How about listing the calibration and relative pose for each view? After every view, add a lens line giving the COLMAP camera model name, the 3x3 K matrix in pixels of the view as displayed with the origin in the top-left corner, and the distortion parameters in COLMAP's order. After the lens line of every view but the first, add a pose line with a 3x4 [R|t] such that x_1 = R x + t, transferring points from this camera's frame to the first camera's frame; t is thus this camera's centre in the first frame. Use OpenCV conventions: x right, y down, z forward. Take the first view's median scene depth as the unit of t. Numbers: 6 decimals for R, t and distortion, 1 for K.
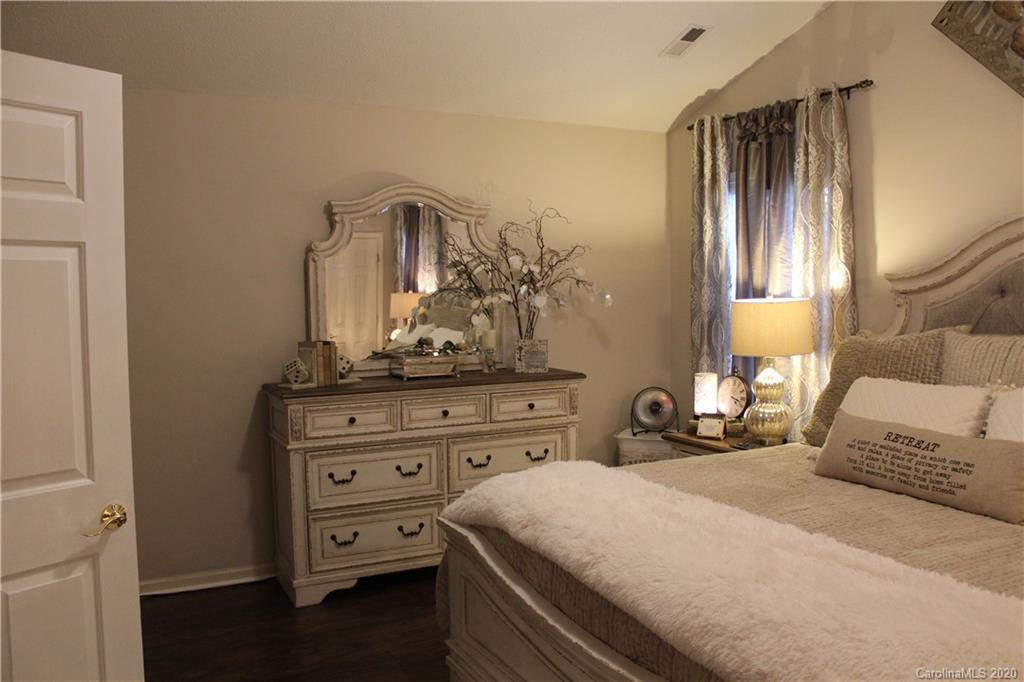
lens RADIAL K [[856.4, 0, 502.5], [0, 856.4, 345.3], [0, 0, 1]] dist [-0.163188, 0.141917]
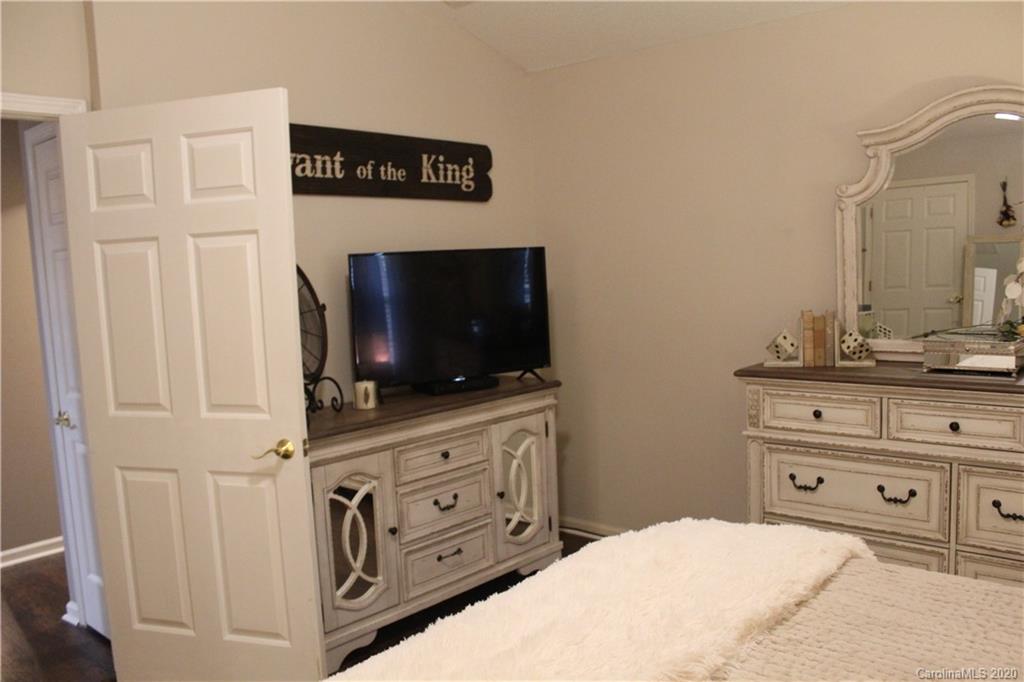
lens RADIAL K [[856.4, 0, 511.6], [0, 856.4, 339.8], [0, 0, 1]] dist [-0.163188, 0.141917]
pose [[0.357370, 0.087114, -0.929891, 0.415097], [-0.024170, 0.996170, 0.084034, -0.036577], [0.933650, -0.007556, 0.358107, 0.436523]]
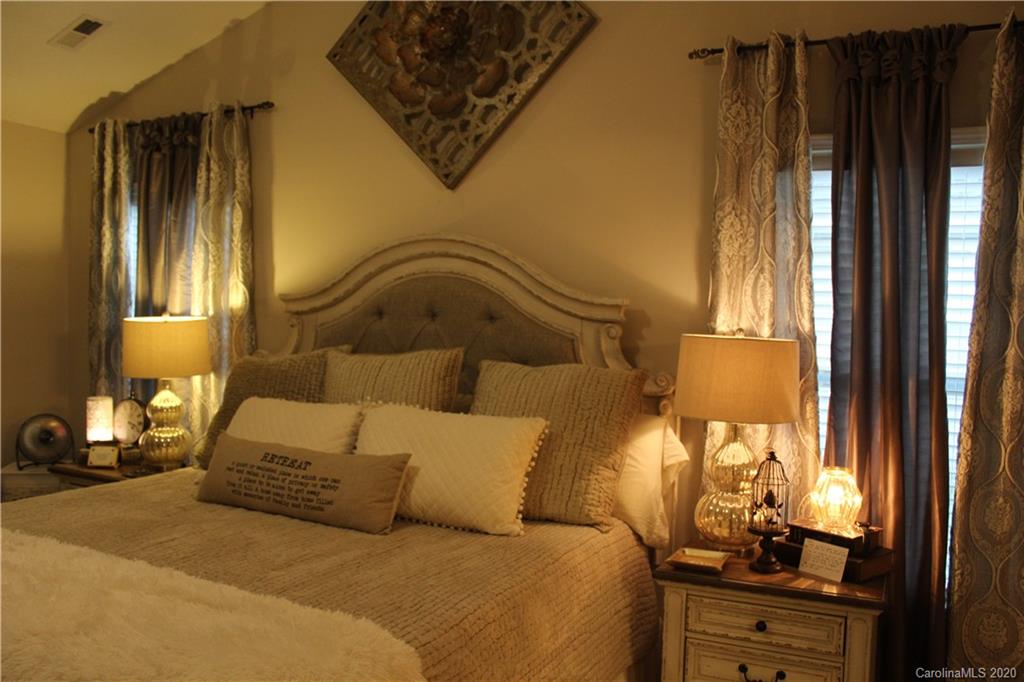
lens RADIAL K [[856.4, 0, 511.9], [0, 856.4, 345.9], [0, 0, 1]] dist [-0.163188, 0.141917]
pose [[0.803851, 0.002428, 0.594825, 0.078295], [0.011645, 0.999736, -0.019818, 0.000259], [-0.594716, 0.022857, 0.803611, 0.010548]]
